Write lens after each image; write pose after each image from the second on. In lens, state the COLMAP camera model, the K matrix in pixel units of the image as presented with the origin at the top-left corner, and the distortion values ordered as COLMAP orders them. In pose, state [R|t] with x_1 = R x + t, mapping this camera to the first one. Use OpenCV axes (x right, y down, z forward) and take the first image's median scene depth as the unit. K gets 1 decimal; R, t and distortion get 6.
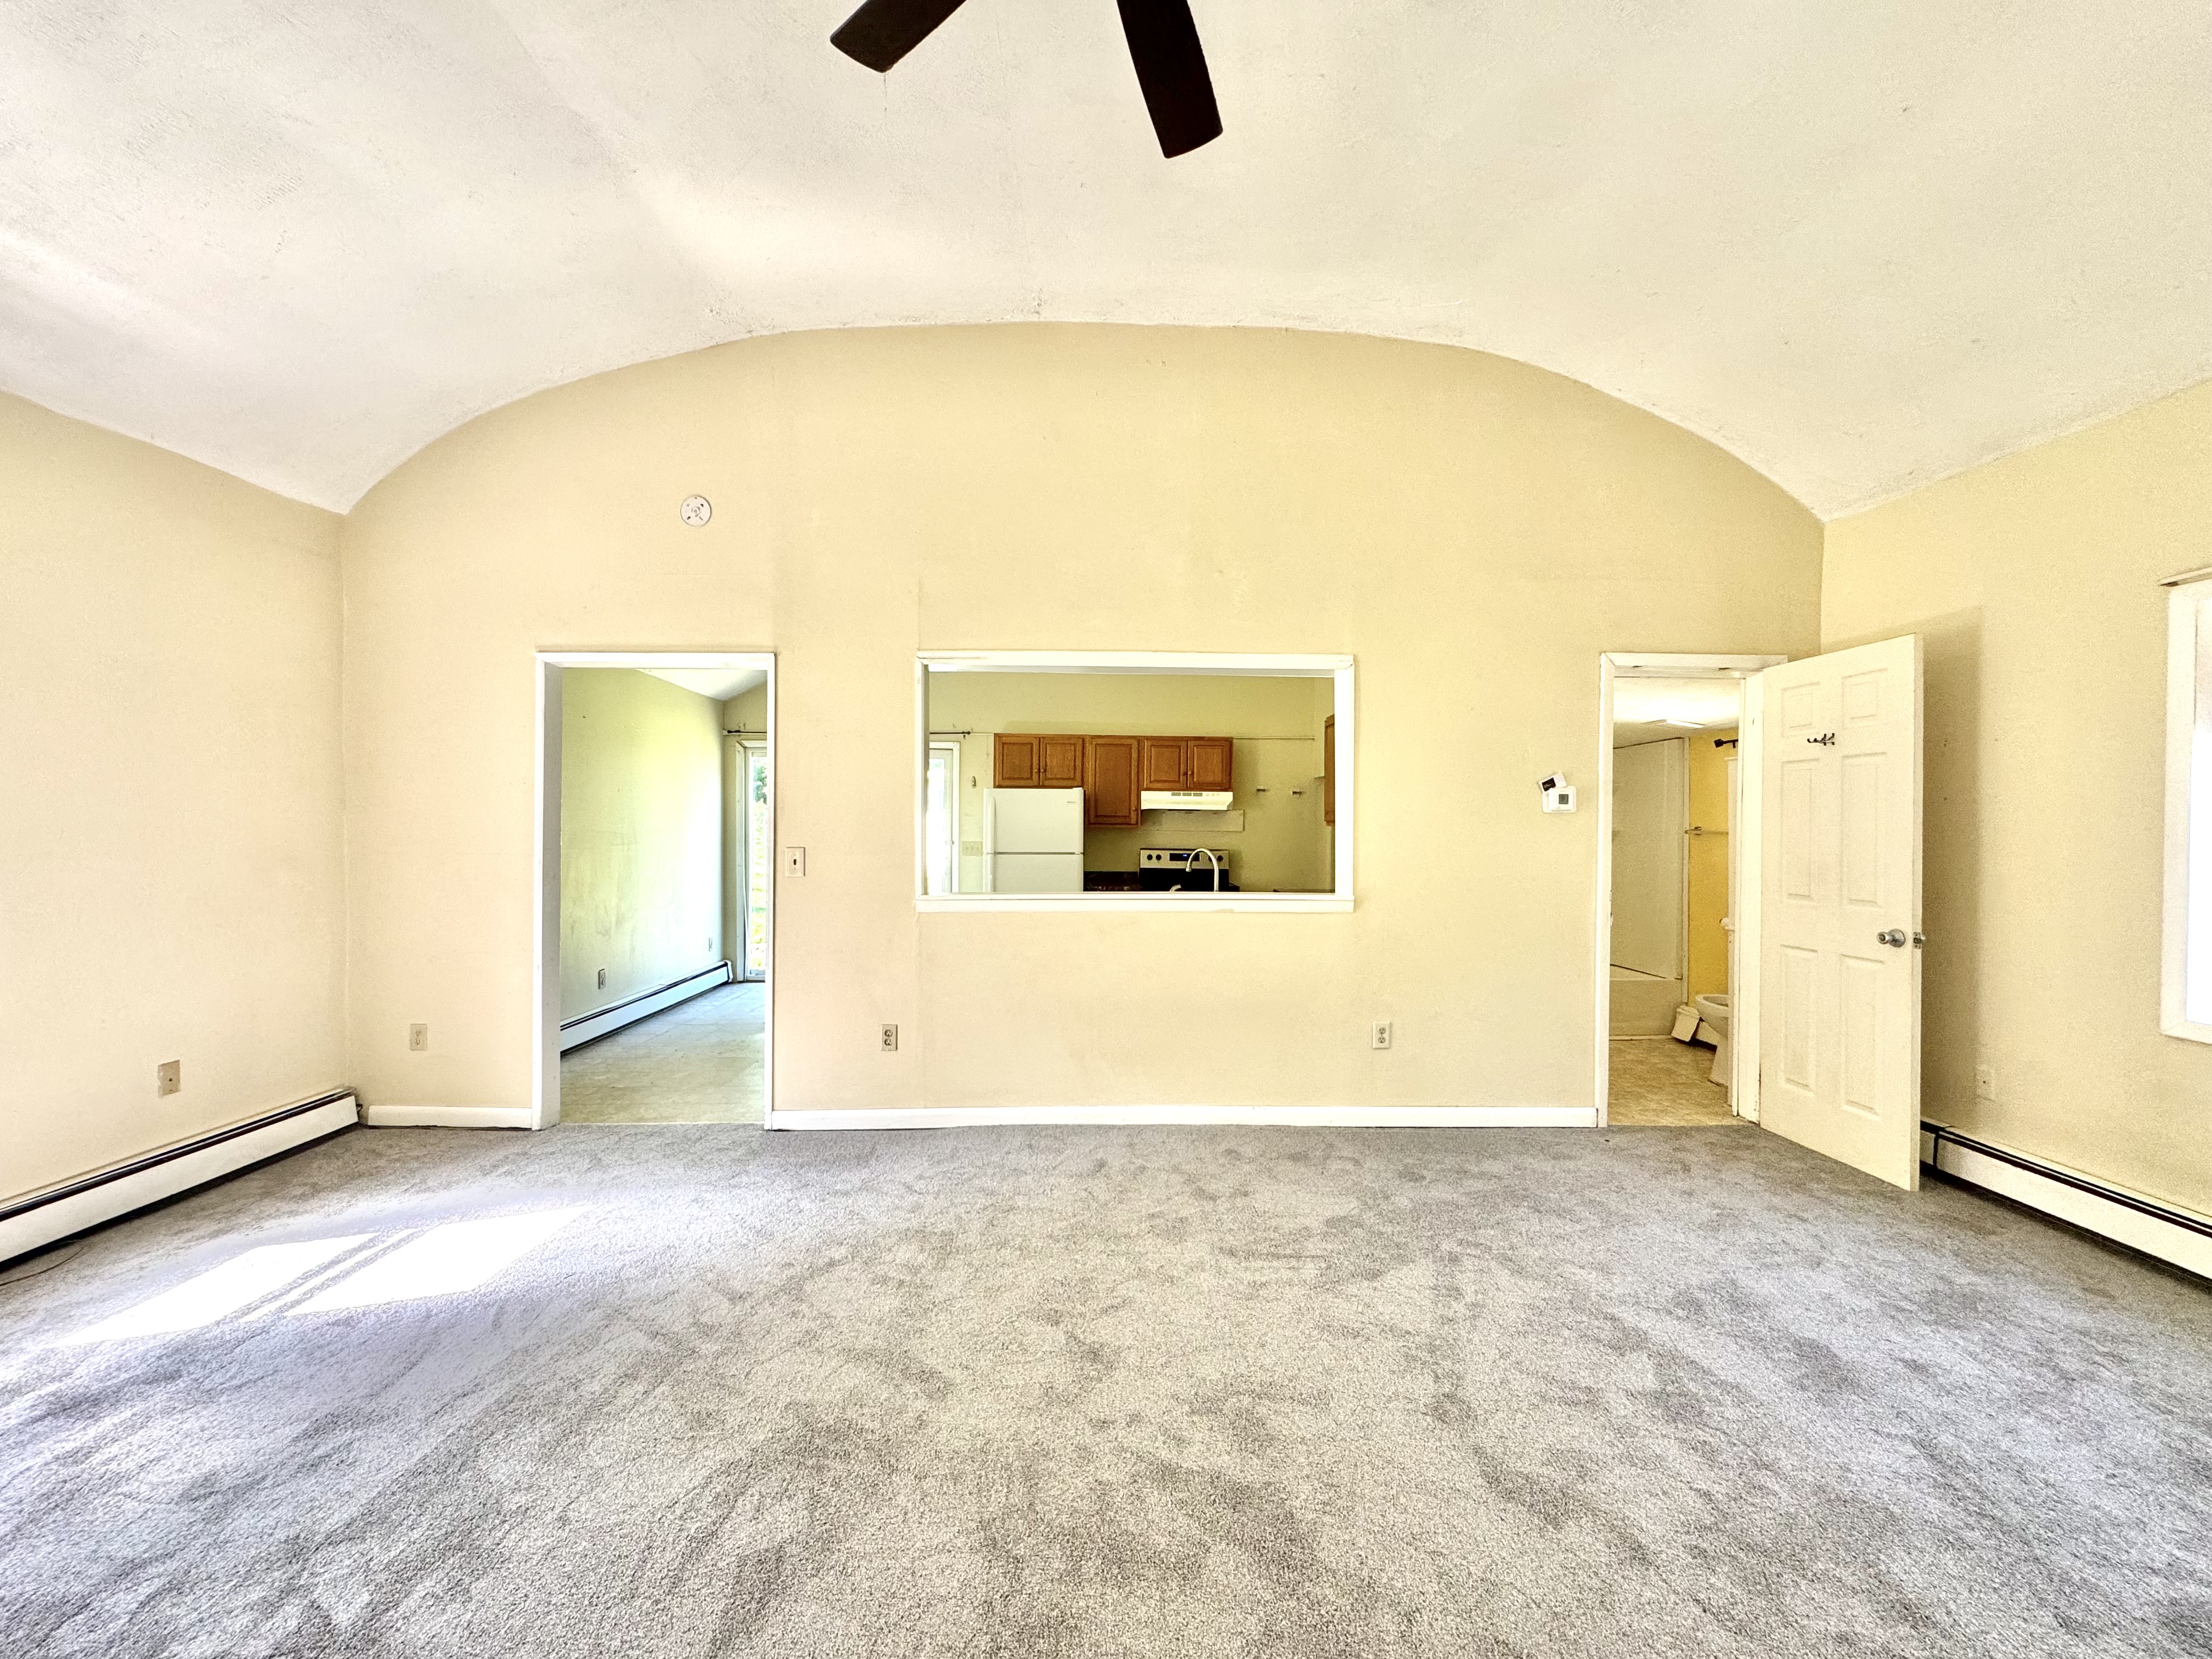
lens RADIAL K [[880.9, 0, 1106.0], [0, 880.9, 829.5], [0, 0, 1]] dist [-0.001070, -0.000211]
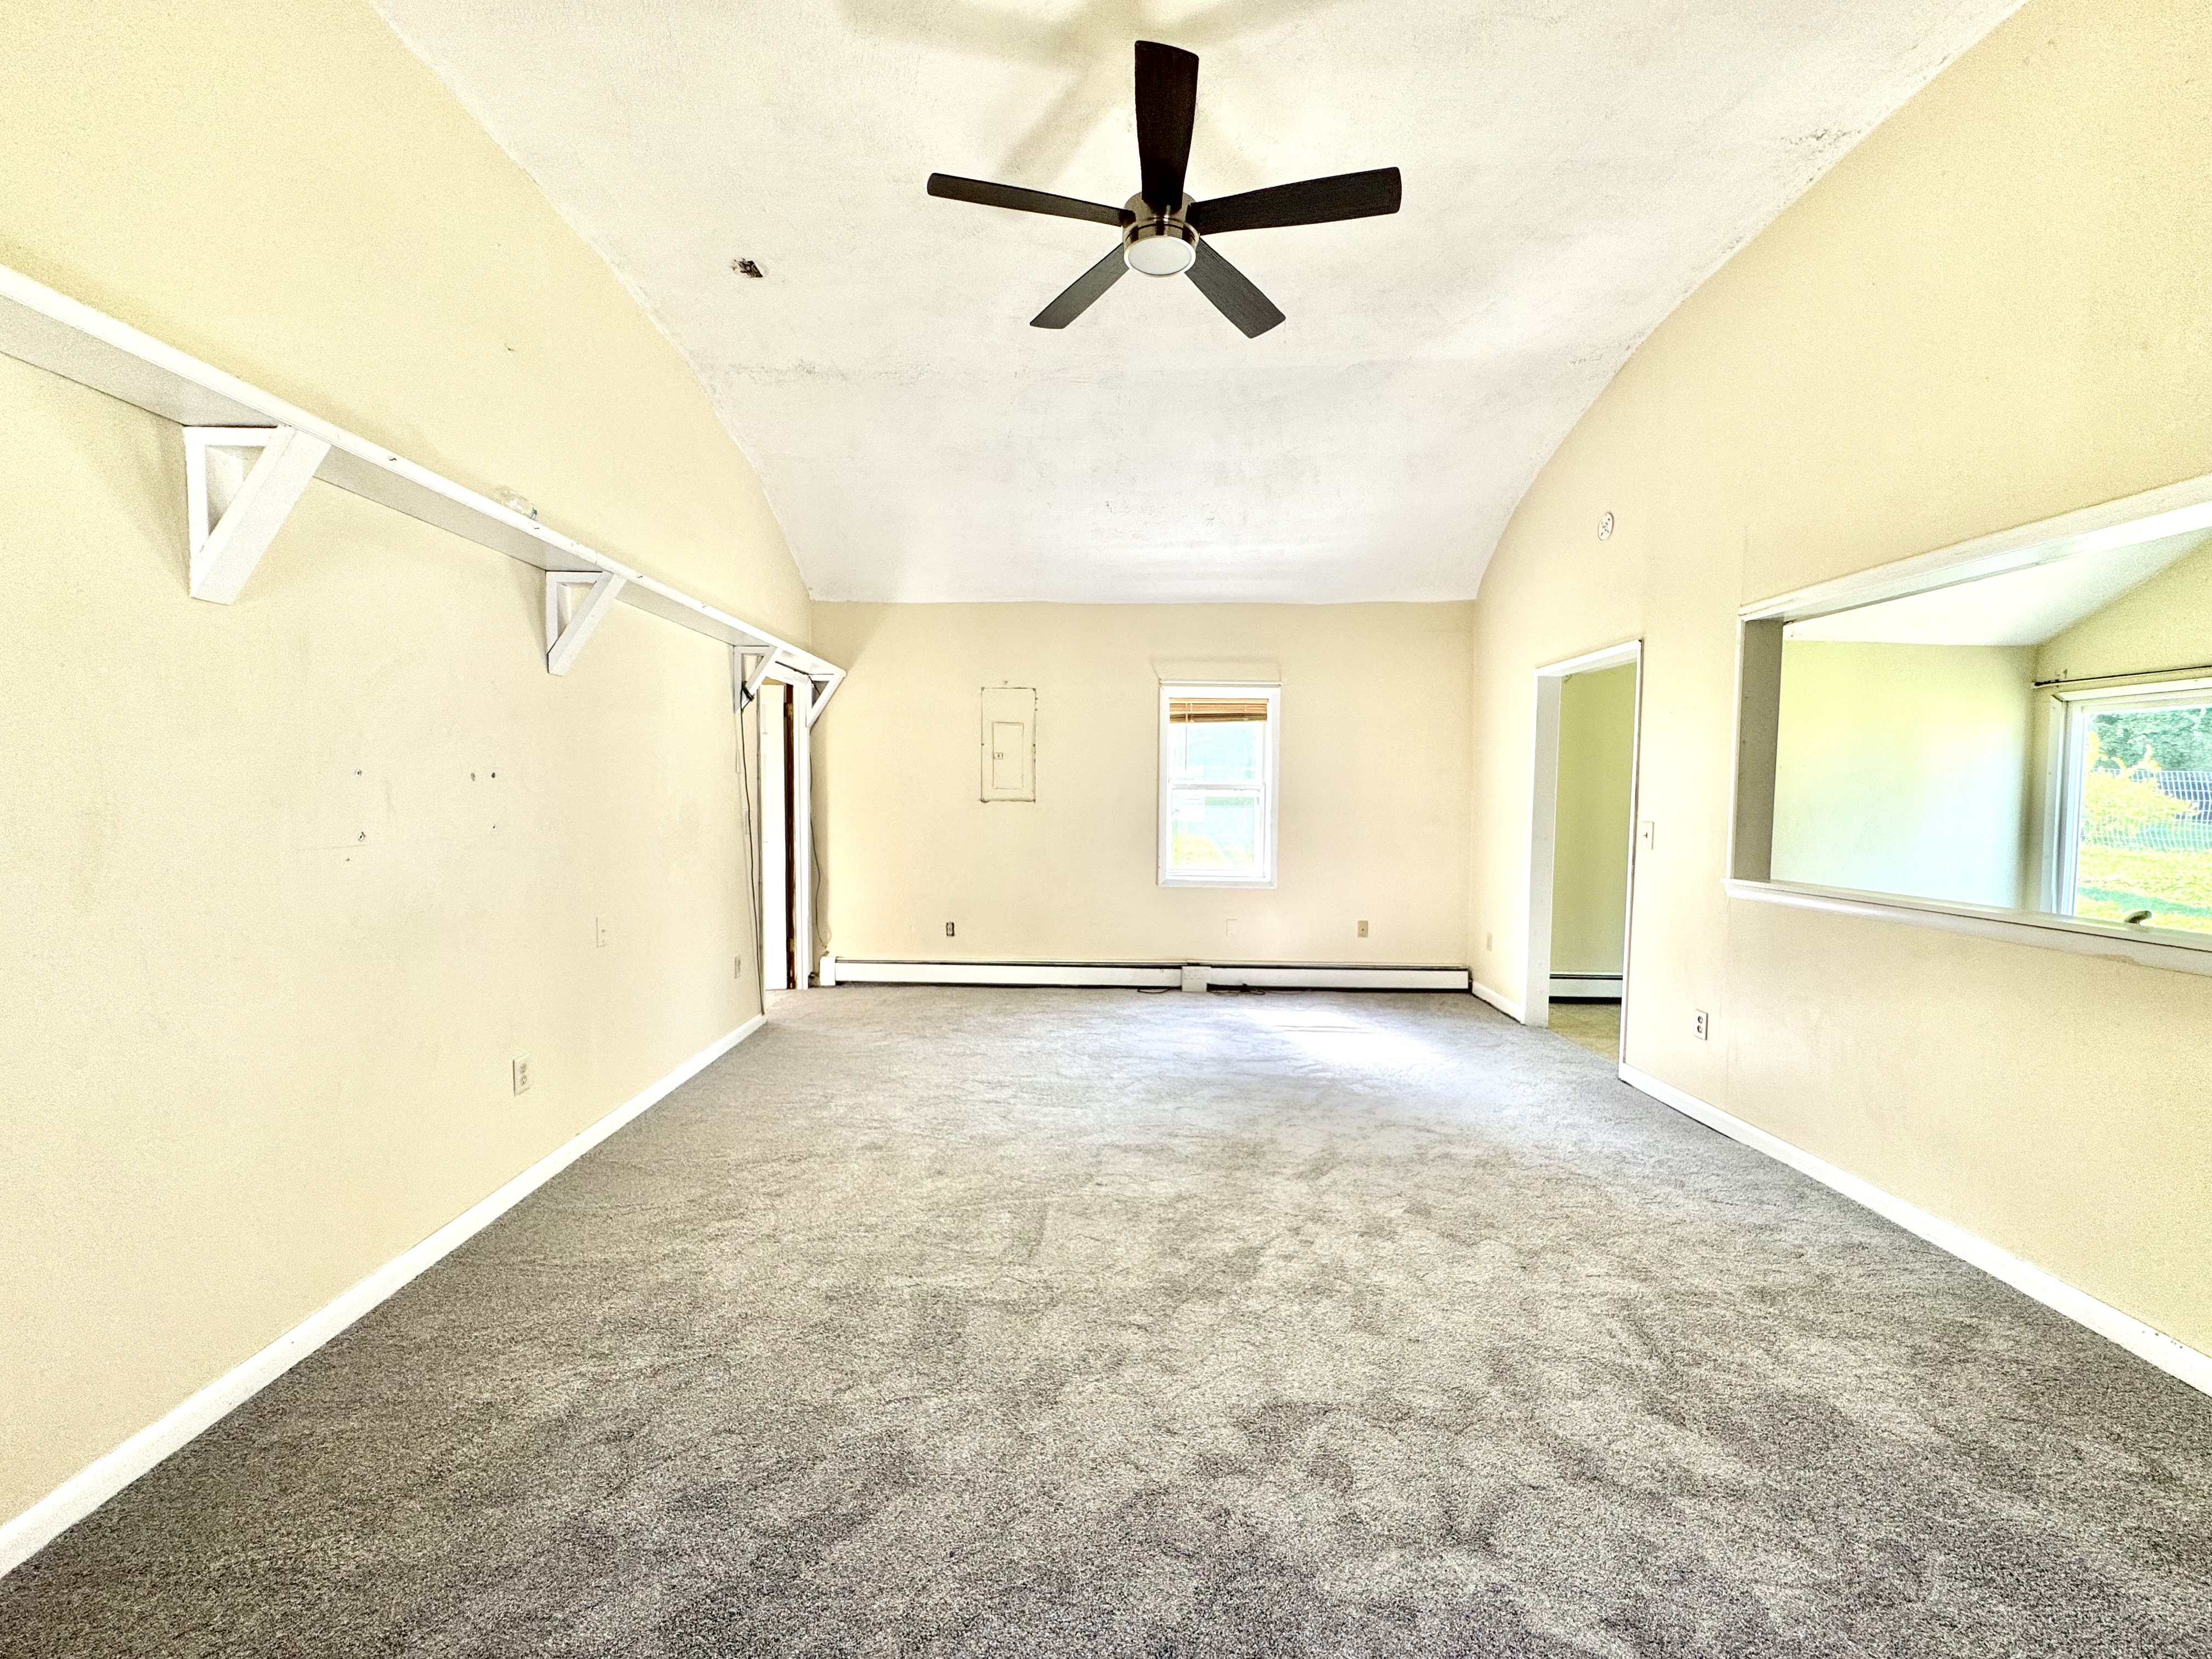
lens RADIAL K [[880.9, 0, 1106.0], [0, 880.9, 829.5], [0, 0, 1]] dist [-0.001070, -0.000211]
pose [[-0.011671, 0.037598, -0.999225, 0.913602], [-0.014223, 0.999186, 0.037762, -0.000972], [0.999831, 0.014653, -0.011126, 0.477100]]
